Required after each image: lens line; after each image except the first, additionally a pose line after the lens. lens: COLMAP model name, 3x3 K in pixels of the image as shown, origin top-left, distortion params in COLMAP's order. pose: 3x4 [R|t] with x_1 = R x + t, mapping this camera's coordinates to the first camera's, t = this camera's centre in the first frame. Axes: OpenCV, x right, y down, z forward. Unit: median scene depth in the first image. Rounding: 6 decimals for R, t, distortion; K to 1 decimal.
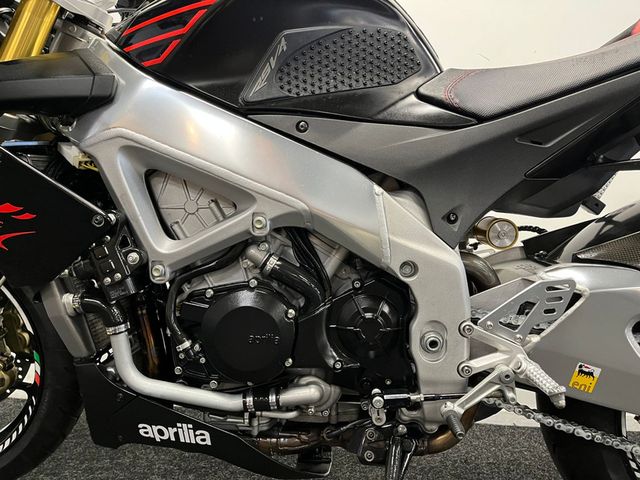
lens RADIAL K [[477.8, 0, 324.6], [0, 477.8, 245.7], [0, 0, 1]] dist [0.041999, -0.023740]
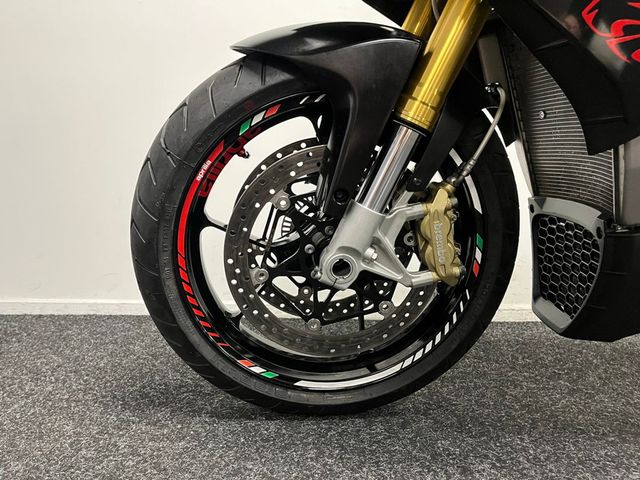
lens RADIAL K [[477.8, 0, 319.8], [0, 477.8, 235.5], [0, 0, 1]] dist [0.041999, -0.023740]
pose [[0.999312, -0.036958, 0.003188, -1.086380], [0.036472, 0.994571, 0.097459, 0.160763], [-0.006773, -0.097275, 0.995234, 0.217382]]
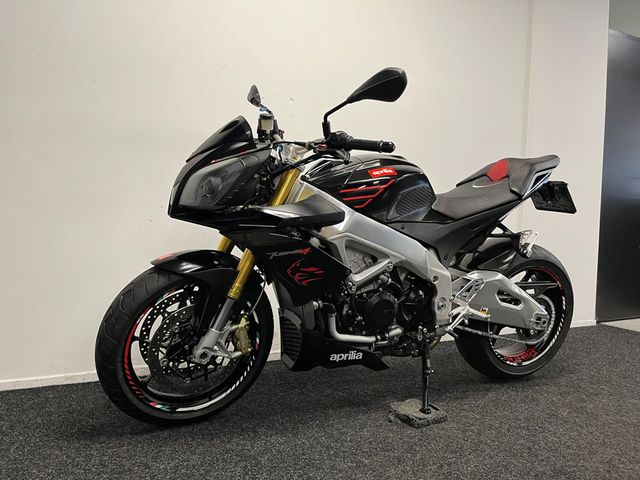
lens RADIAL K [[477.8, 0, 310.8], [0, 477.8, 241.0], [0, 0, 1]] dist [0.041999, -0.023740]
pose [[0.901557, -0.051204, 0.429620, -1.517466], [0.026162, 0.997607, 0.063999, -0.335933], [-0.431869, -0.046459, 0.900739, -1.037587]]
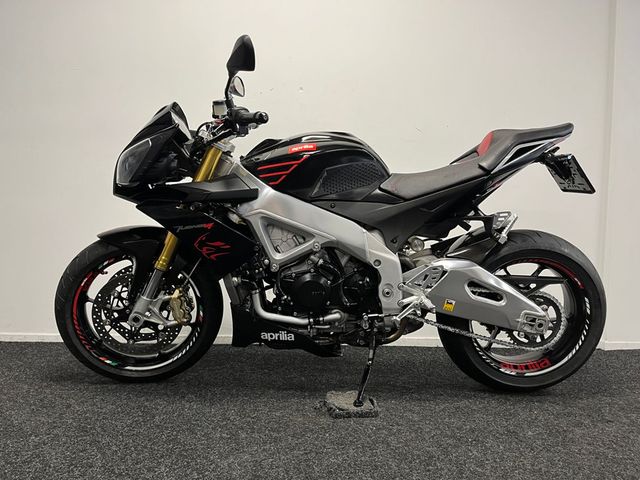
lens RADIAL K [[477.8, 0, 320.5], [0, 477.8, 242.3], [0, 0, 1]] dist [0.041999, -0.023740]
pose [[0.997307, -0.025083, 0.068920, -0.269461], [0.022380, 0.998960, 0.039720, -0.154490], [-0.069845, -0.038071, 0.996831, -1.359168]]
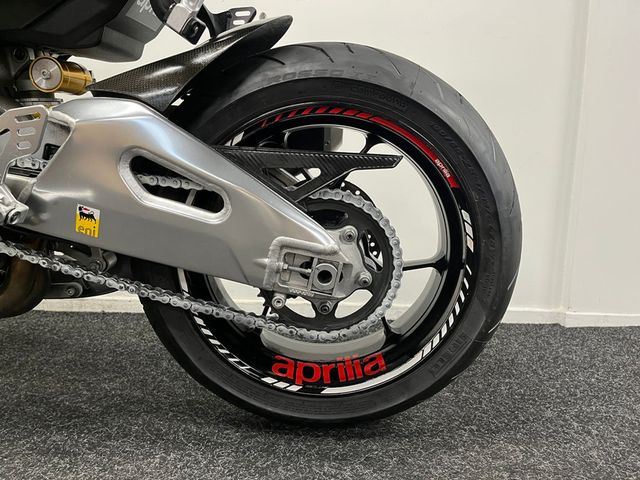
lens RADIAL K [[477.8, 0, 324.8], [0, 477.8, 237.4], [0, 0, 1]] dist [0.041999, -0.023740]
pose [[0.999486, -0.018571, 0.026131, 0.969115], [0.015452, 0.993260, 0.114876, 0.204803], [-0.028089, -0.114413, 0.993036, 0.063196]]
